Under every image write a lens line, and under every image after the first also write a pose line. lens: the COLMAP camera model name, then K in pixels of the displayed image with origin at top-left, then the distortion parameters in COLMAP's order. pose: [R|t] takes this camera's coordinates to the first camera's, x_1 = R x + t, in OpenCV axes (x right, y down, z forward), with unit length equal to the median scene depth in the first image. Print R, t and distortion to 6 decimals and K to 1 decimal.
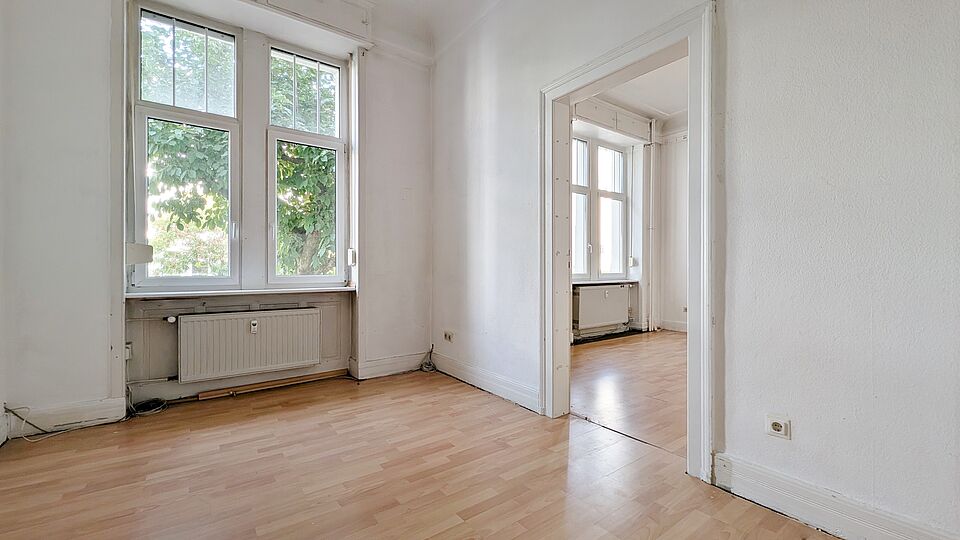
lens RADIAL K [[394.6, 0, 480.0], [0, 394.6, 270.0], [0, 0, 1]] dist [0.001057, -0.000149]
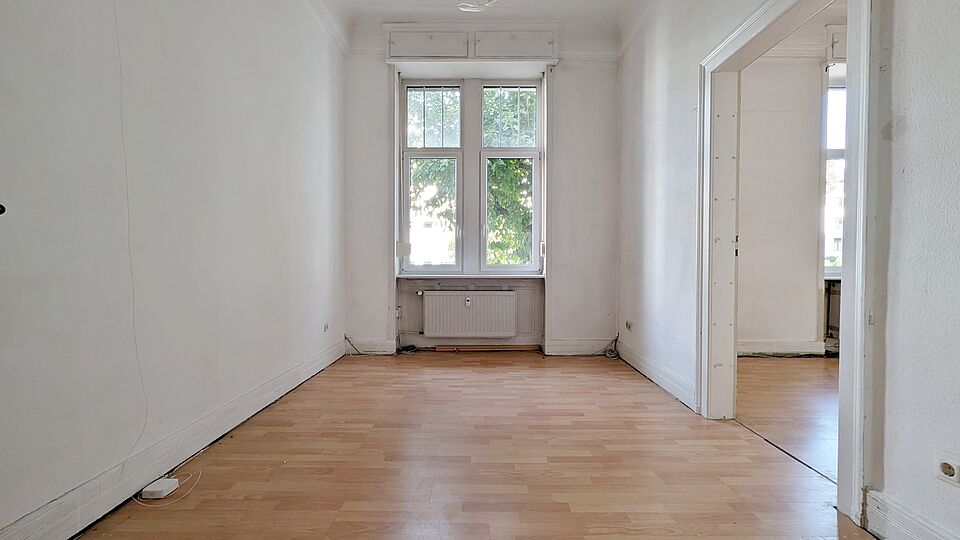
lens RADIAL K [[394.6, 0, 480.0], [0, 394.6, 270.0], [0, 0, 1]] dist [0.001057, -0.000149]
pose [[0.800957, 0.012662, -0.598588, 0.271512], [-0.003079, 0.999850, 0.017029, 0.011625], [0.598714, -0.011796, 0.800876, -0.049399]]
